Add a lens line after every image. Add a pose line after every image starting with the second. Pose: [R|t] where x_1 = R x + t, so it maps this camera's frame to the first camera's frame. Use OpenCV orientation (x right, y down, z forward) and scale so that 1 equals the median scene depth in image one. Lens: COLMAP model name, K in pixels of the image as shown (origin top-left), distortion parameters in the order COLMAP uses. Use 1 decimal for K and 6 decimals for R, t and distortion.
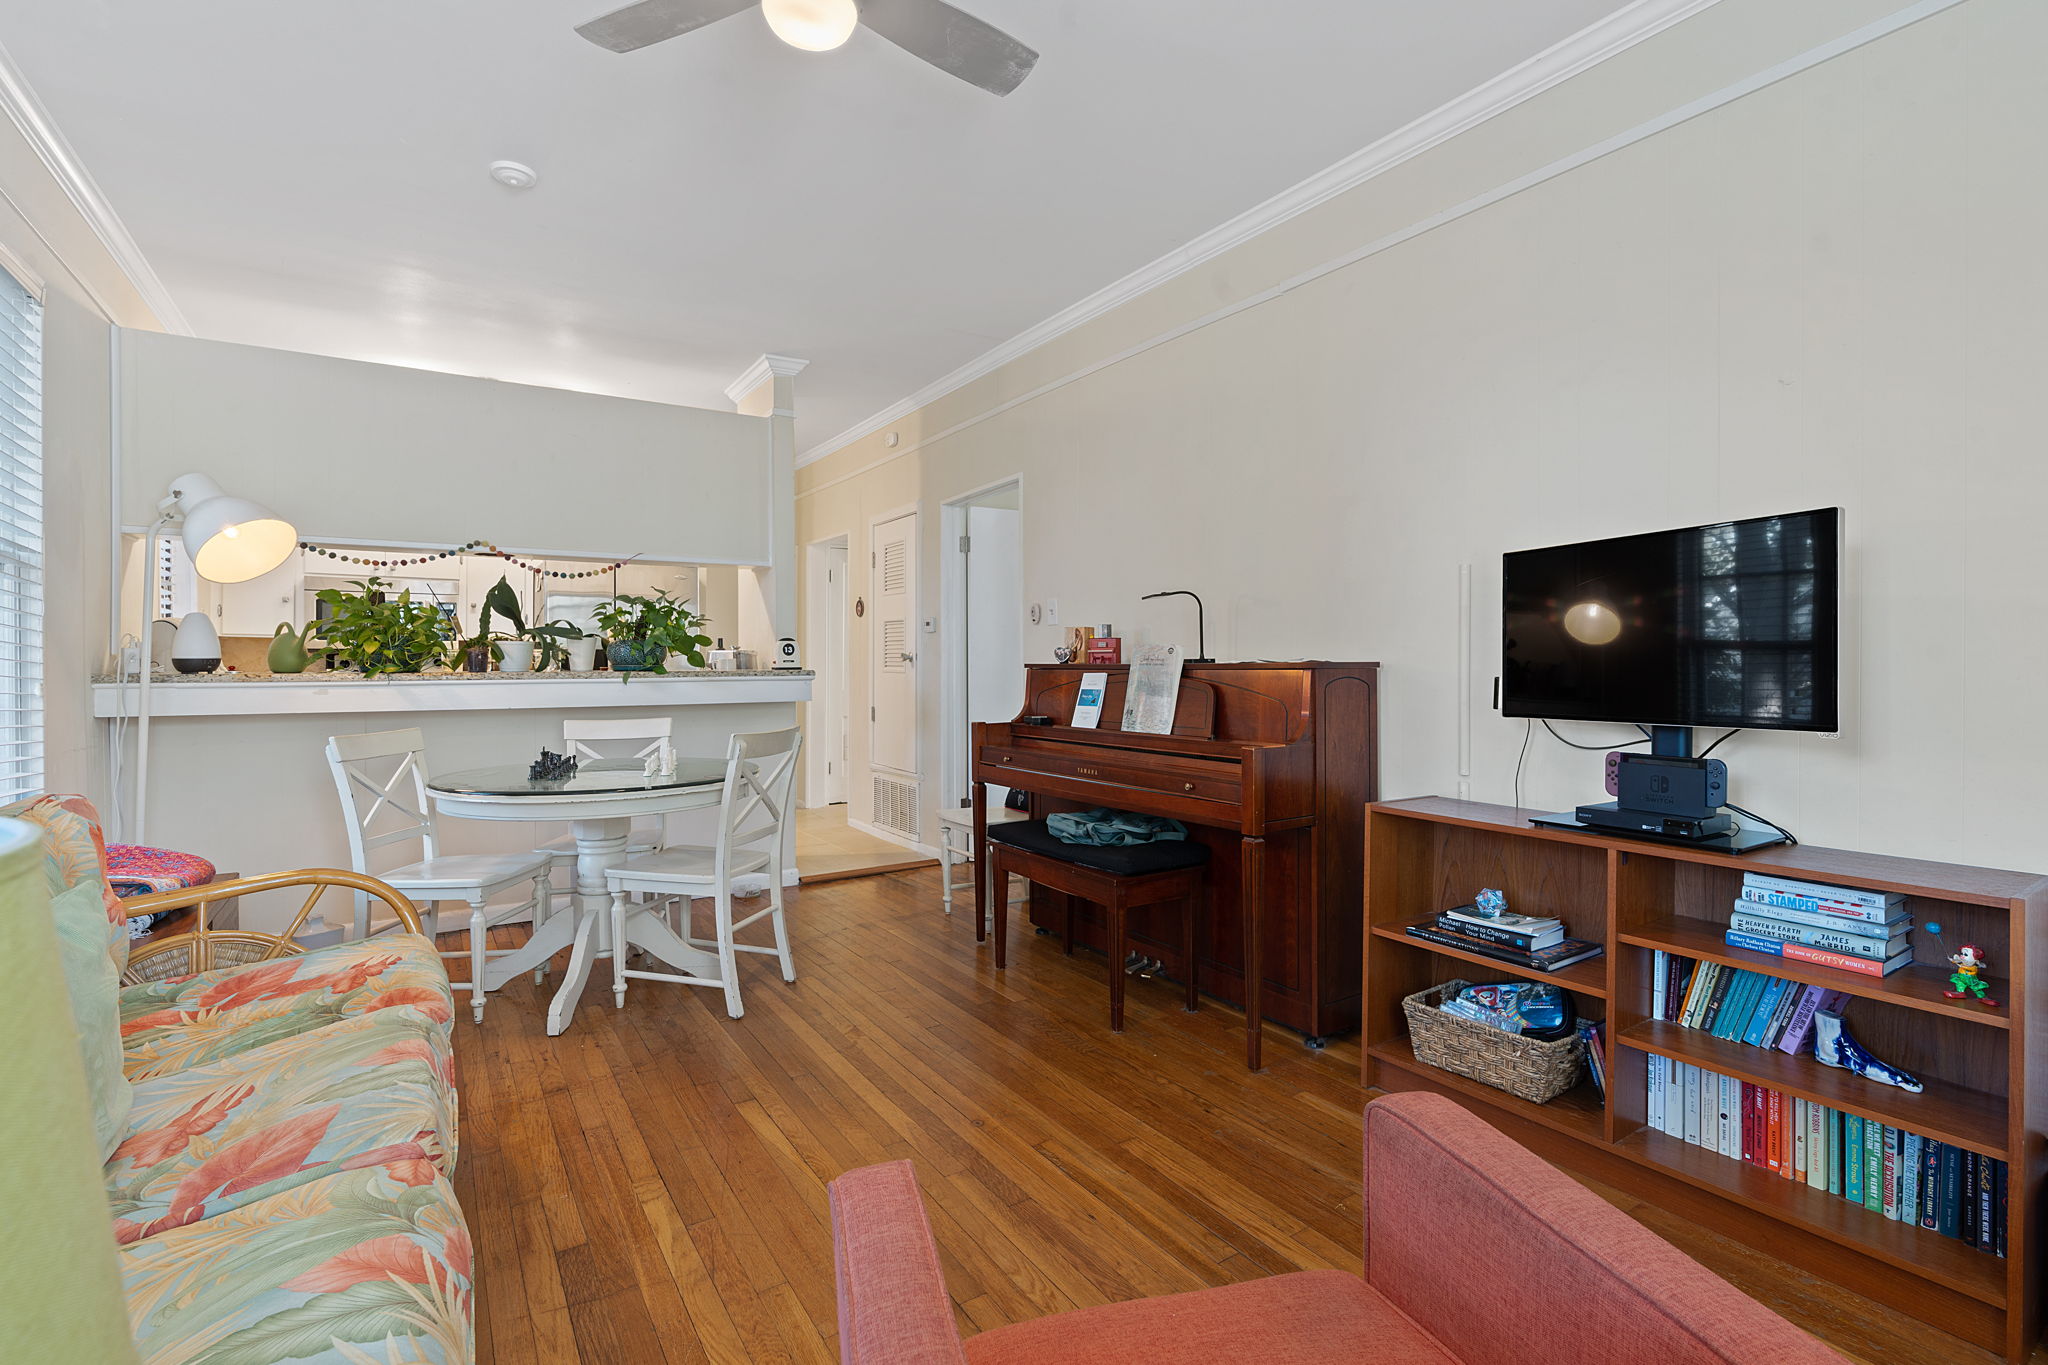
lens RADIAL K [[928.9, 0, 1009.3], [0, 928.9, 663.7], [0, 0, 1]] dist [-0.003415, 0.000018]
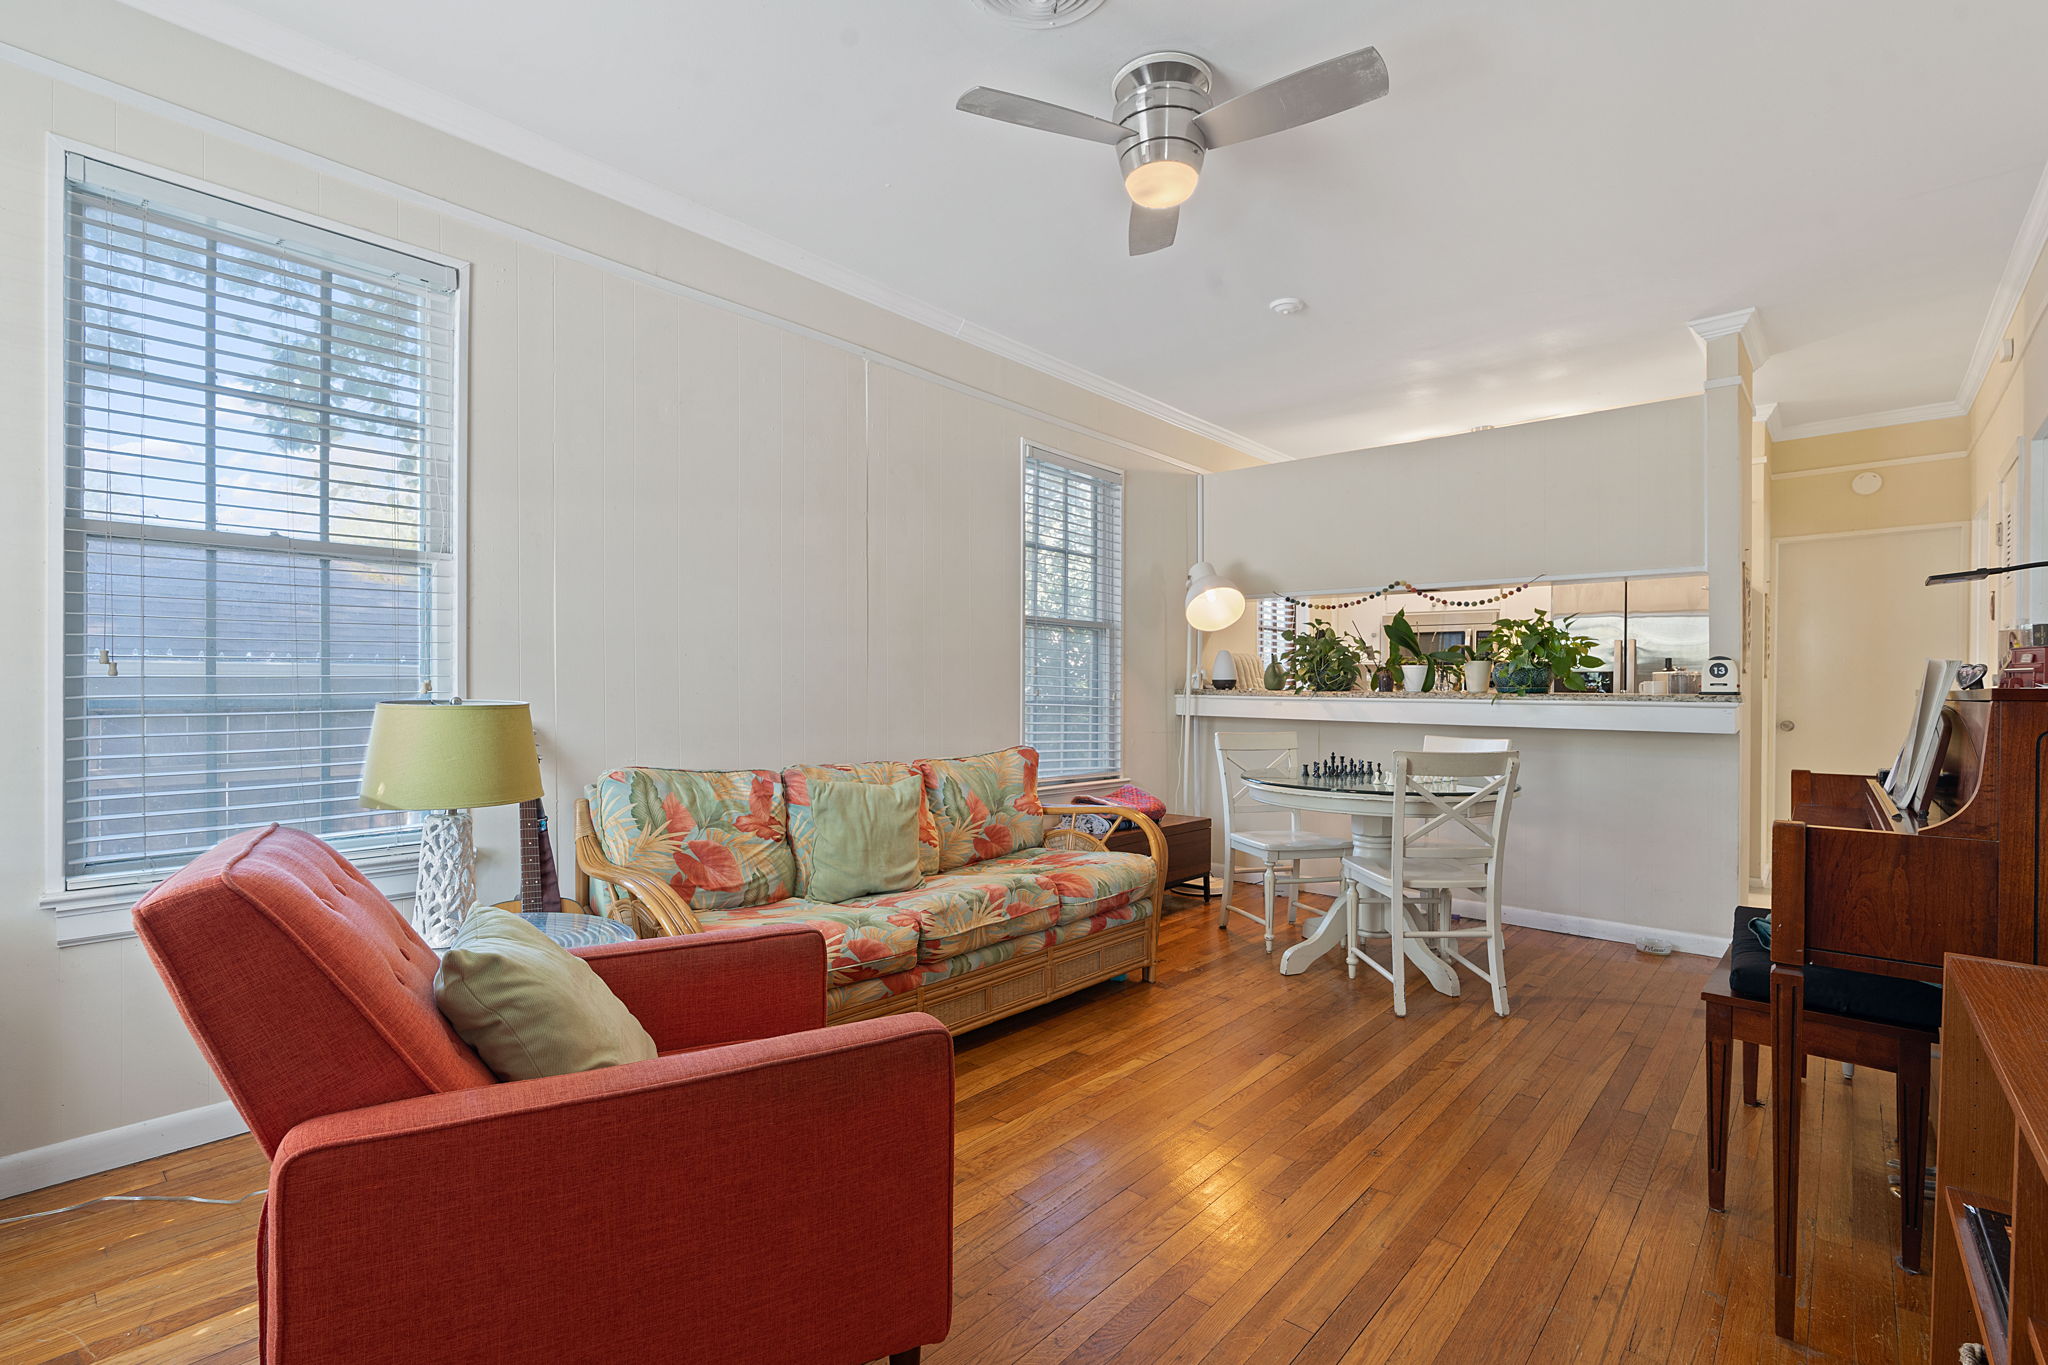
lens RADIAL K [[928.9, 0, 1010.9], [0, 928.9, 690.9], [0, 0, 1]] dist [-0.003415, 0.000018]
pose [[0.273891, 0.012361, -0.961681, 0.484203], [-0.008586, 0.999909, 0.010407, -0.000345], [0.961722, 0.005407, 0.273972, 0.217492]]
